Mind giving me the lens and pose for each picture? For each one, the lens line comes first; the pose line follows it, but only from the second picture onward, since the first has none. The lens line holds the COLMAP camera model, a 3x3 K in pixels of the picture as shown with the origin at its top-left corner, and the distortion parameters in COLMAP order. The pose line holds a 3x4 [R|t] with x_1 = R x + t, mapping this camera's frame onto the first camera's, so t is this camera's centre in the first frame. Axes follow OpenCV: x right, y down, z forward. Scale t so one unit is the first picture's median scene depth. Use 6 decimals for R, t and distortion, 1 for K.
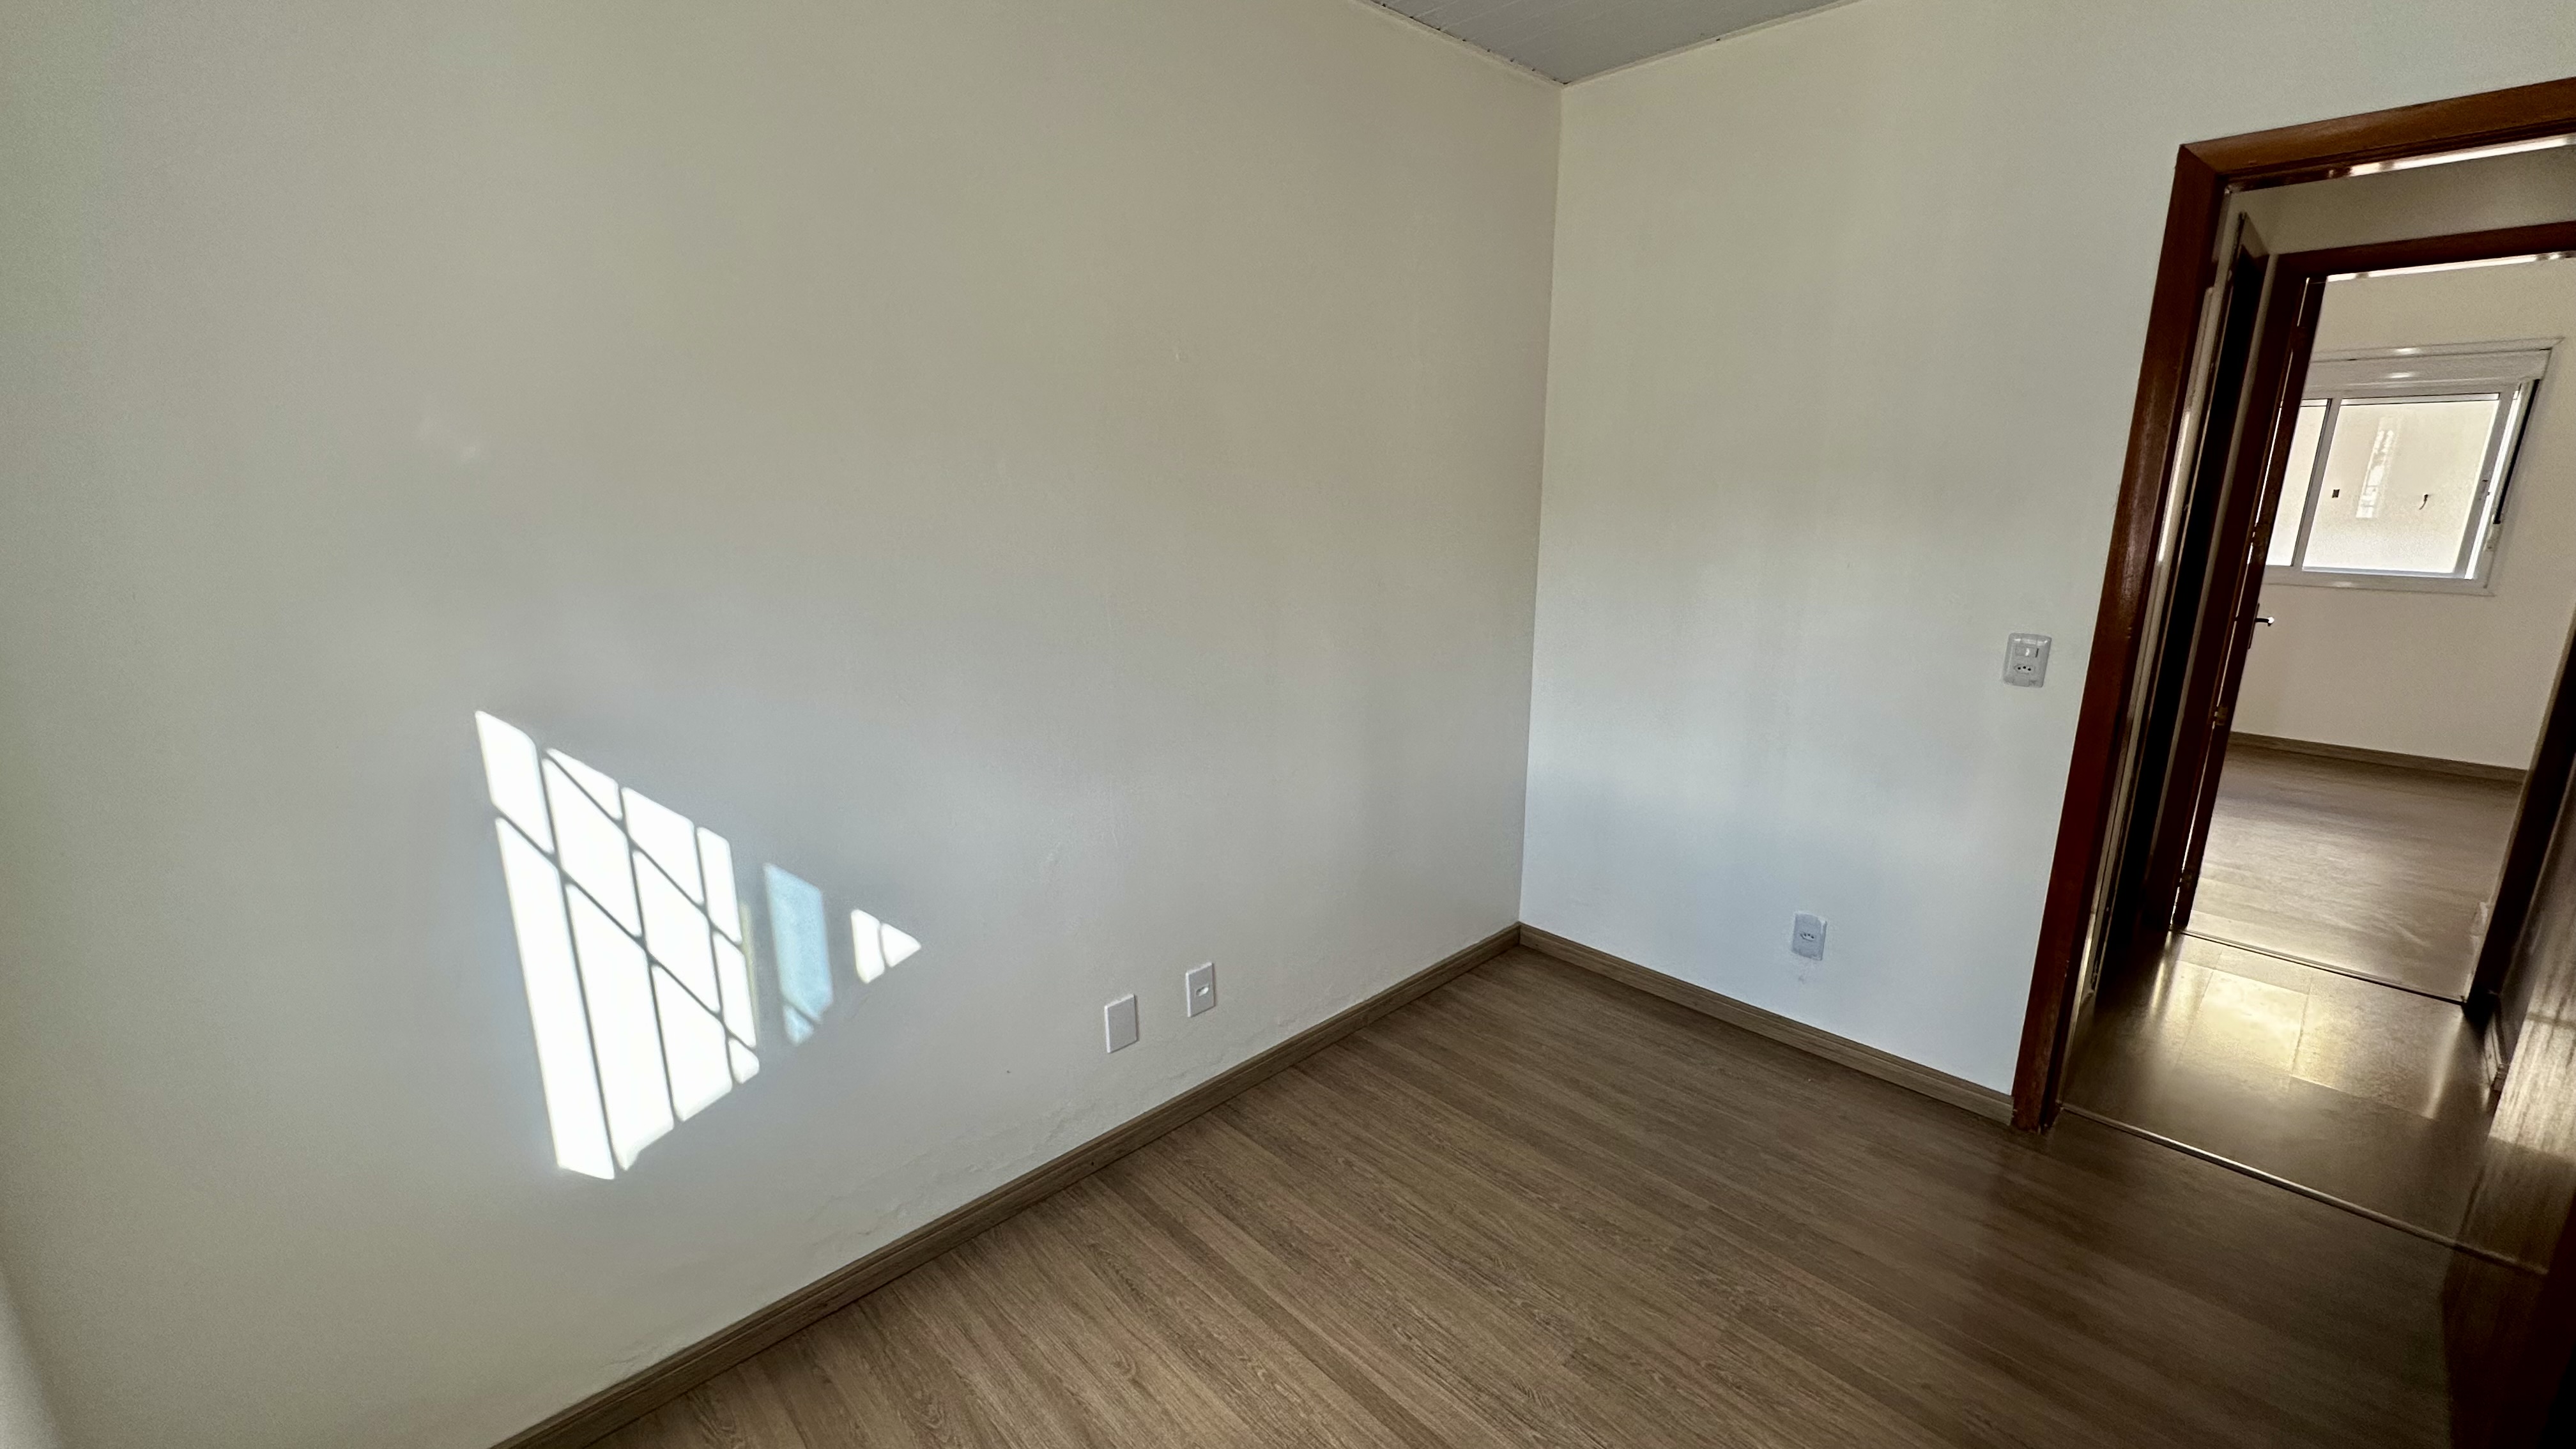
lens RADIAL K [[1015.3, 0, 1292.2], [0, 1015.3, 734.4], [0, 0, 1]] dist [0.000208, 0.000117]
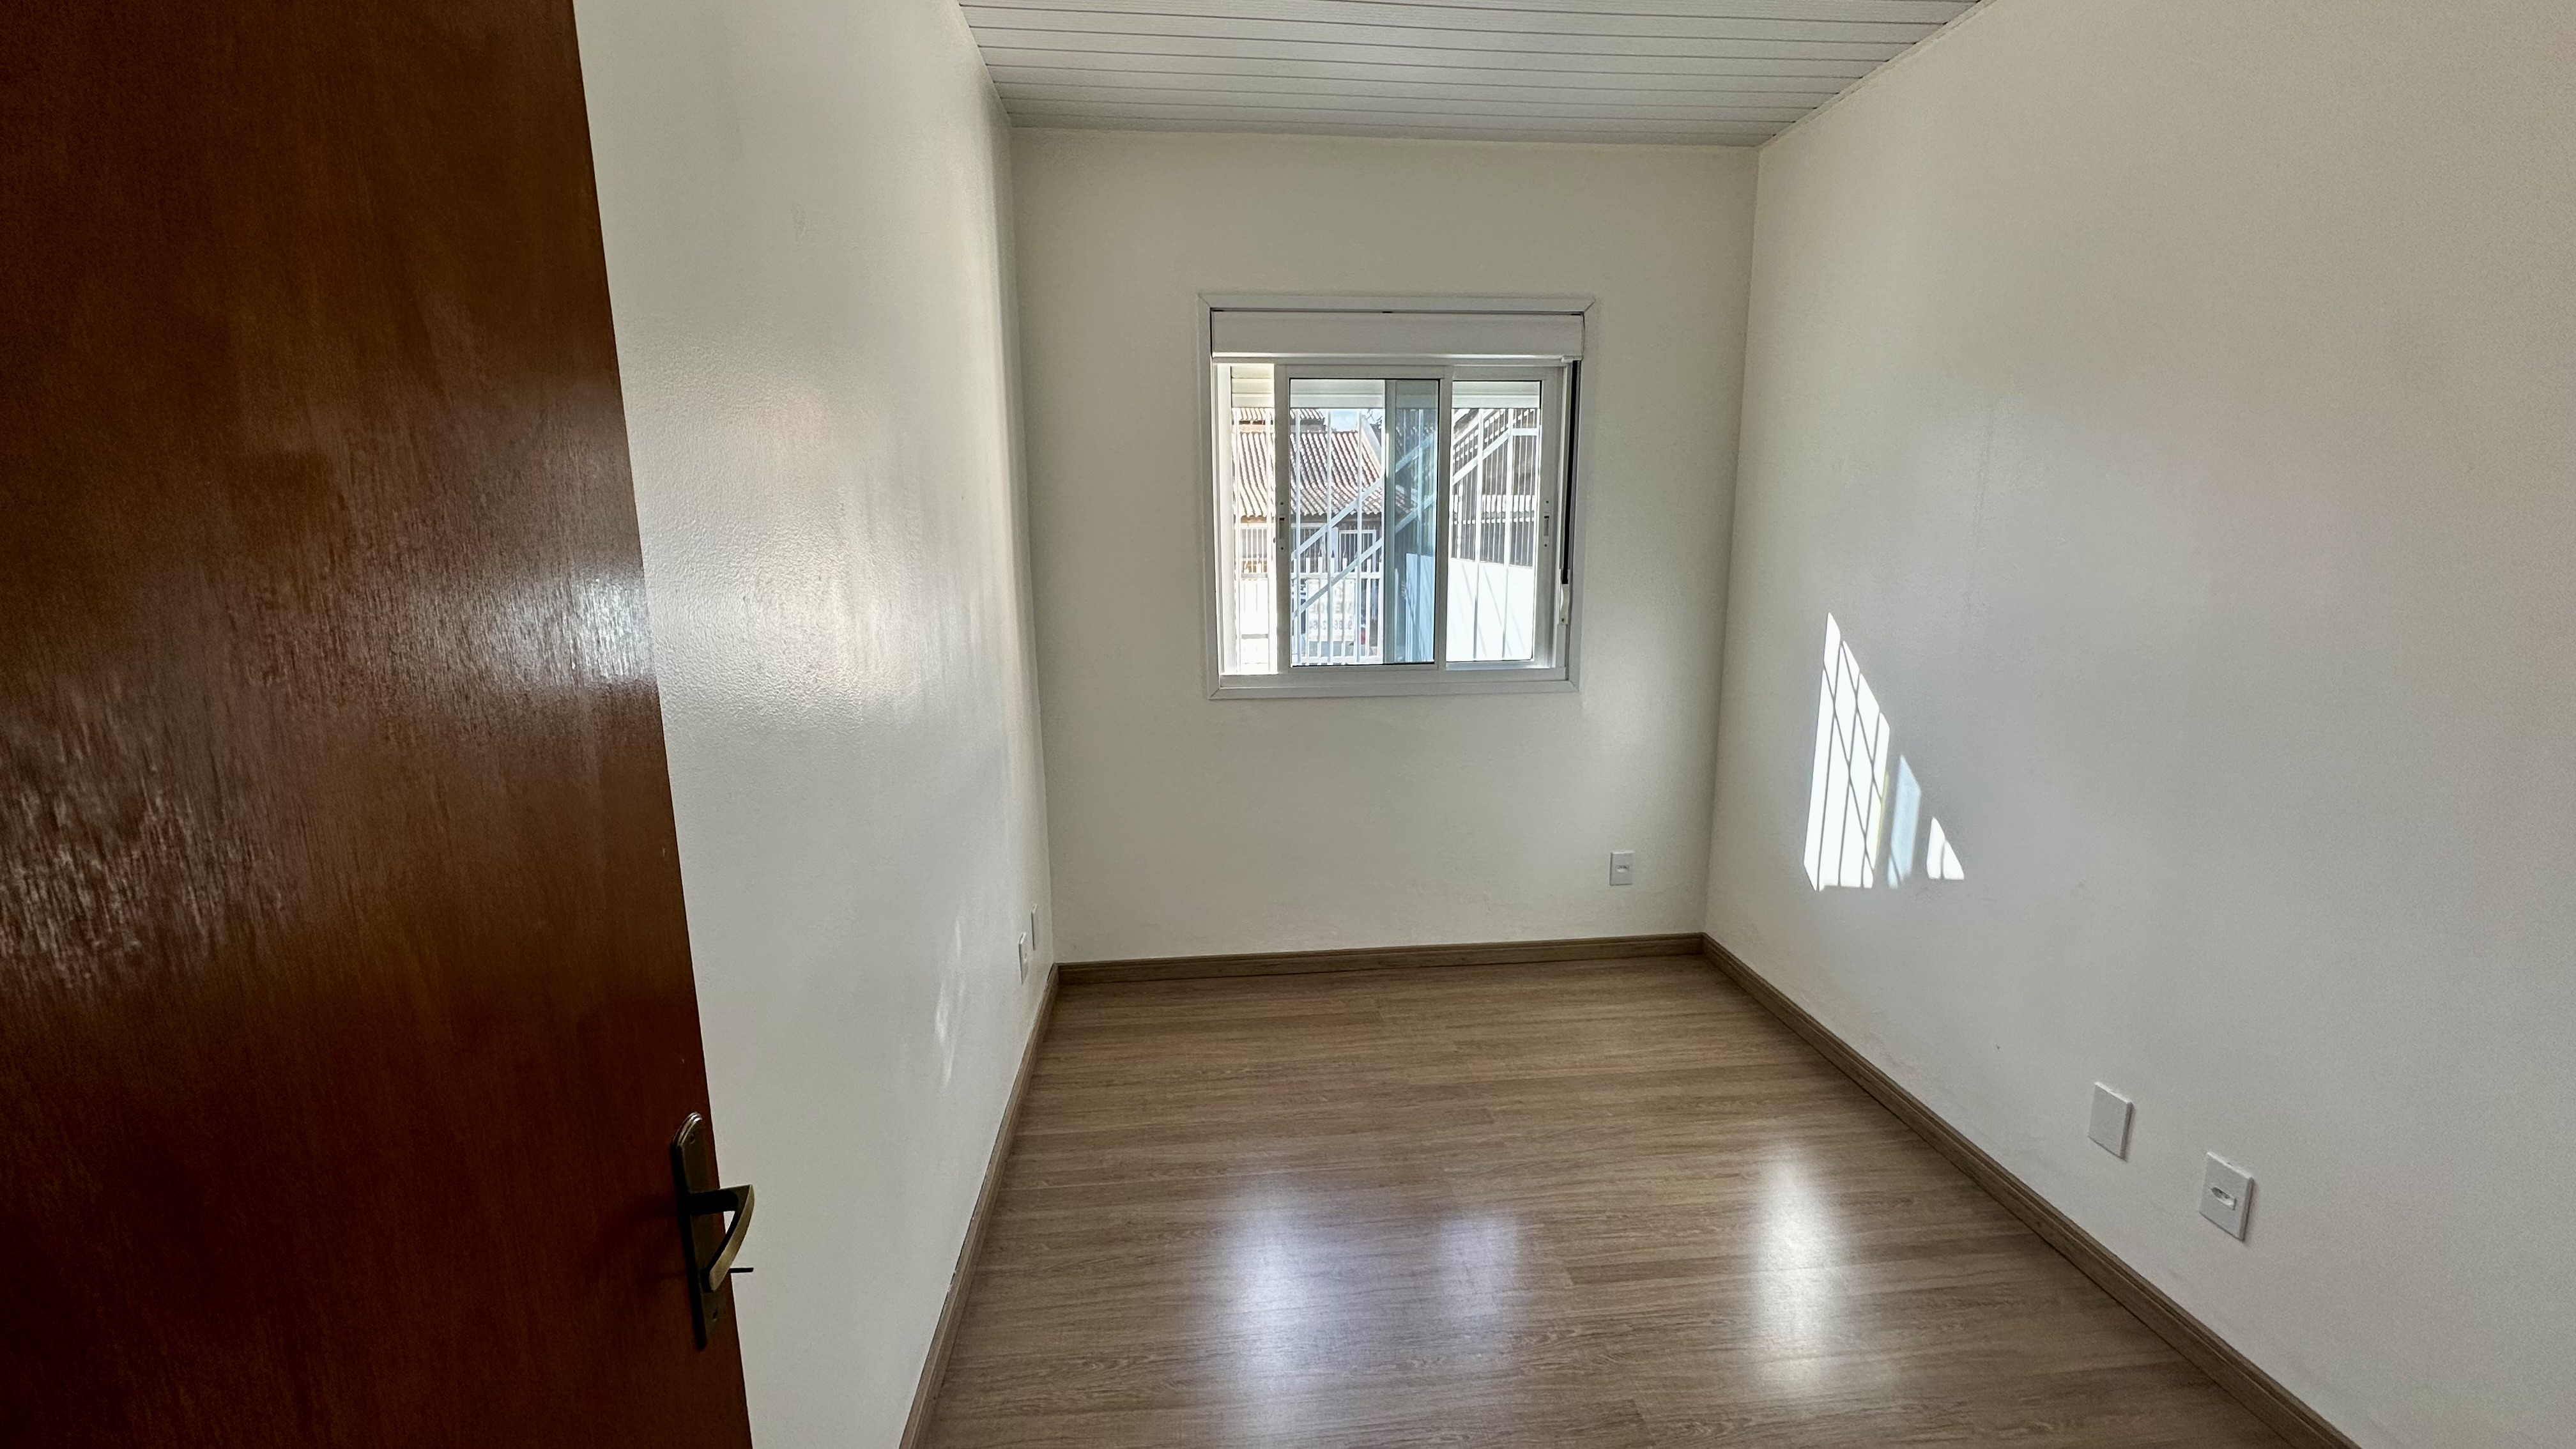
lens RADIAL K [[1037.1, 0, 1288.0], [0, 1037.1, 724.5], [0, 0, 1]] dist [-0.001702, -0.000109]
pose [[-0.607414, 0.174430, -0.774998, 0.956475], [-0.176775, 0.921453, 0.345941, -0.223195], [0.774467, 0.347130, -0.528869, 0.885426]]
